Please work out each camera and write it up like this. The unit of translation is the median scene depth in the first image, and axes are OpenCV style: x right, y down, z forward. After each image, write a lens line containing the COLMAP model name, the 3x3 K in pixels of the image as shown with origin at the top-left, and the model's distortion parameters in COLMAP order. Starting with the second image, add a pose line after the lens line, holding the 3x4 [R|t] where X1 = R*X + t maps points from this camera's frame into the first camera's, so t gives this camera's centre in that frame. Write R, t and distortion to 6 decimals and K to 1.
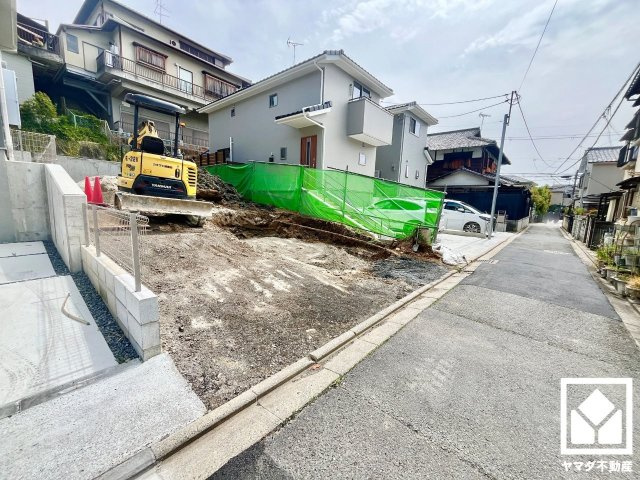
lens RADIAL K [[259.5, 0, 318.3], [0, 259.5, 241.3], [0, 0, 1]] dist [-0.002763, -0.000485]
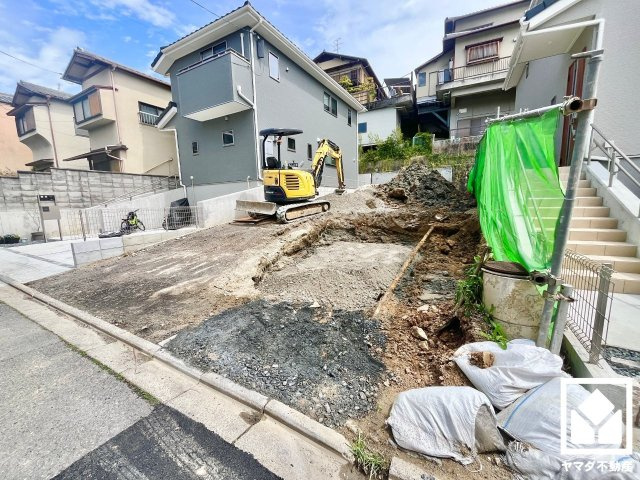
lens RADIAL K [[259.5, 0, 318.5], [0, 259.5, 240.5], [0, 0, 1]] dist [-0.002763, -0.000485]
pose [[0.206448, 0.102653, -0.973058, 0.392512], [-0.115526, 0.990083, 0.079939, -0.048955], [0.971614, 0.095910, 0.216260, 0.479415]]
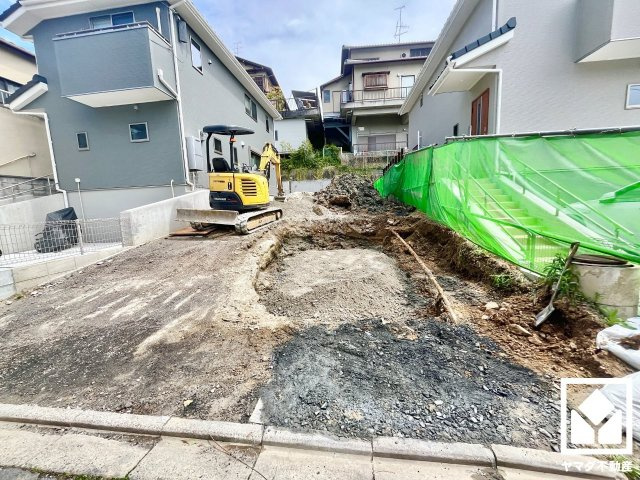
lens RADIAL K [[259.5, 0, 318.9], [0, 259.5, 240.4], [0, 0, 1]] dist [-0.002763, -0.000485]
pose [[0.561112, 0.048121, -0.826340, 0.299675], [-0.065552, 0.997757, 0.013592, -0.035358], [0.825140, 0.046542, 0.563008, 0.352471]]
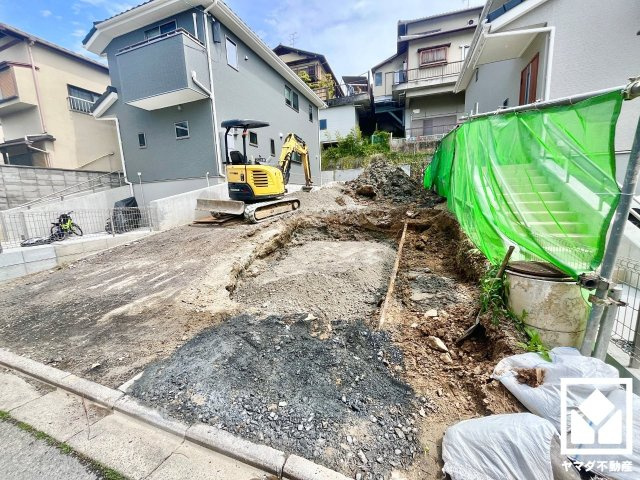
lens RADIAL K [[259.5, 0, 318.0], [0, 259.5, 240.3], [0, 0, 1]] dist [-0.002763, -0.000485]
pose [[0.355003, 0.101268, -0.929364, 0.352823], [-0.092609, 0.993035, 0.072831, -0.048506], [0.930267, 0.060212, 0.361909, 0.457811]]
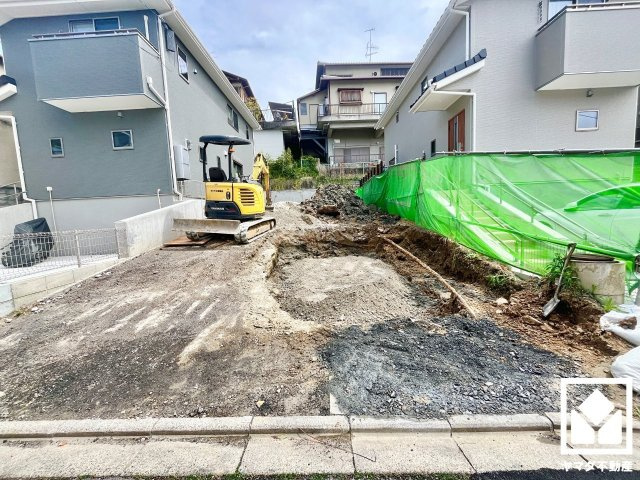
lens RADIAL K [[259.5, 0, 318.2], [0, 259.5, 240.6], [0, 0, 1]] dist [-0.002763, -0.000485]
pose [[0.646174, 0.009567, -0.763130, 0.276222], [-0.048420, 0.998421, -0.028482, -0.028711], [0.761652, 0.055355, 0.645617, 0.296235]]
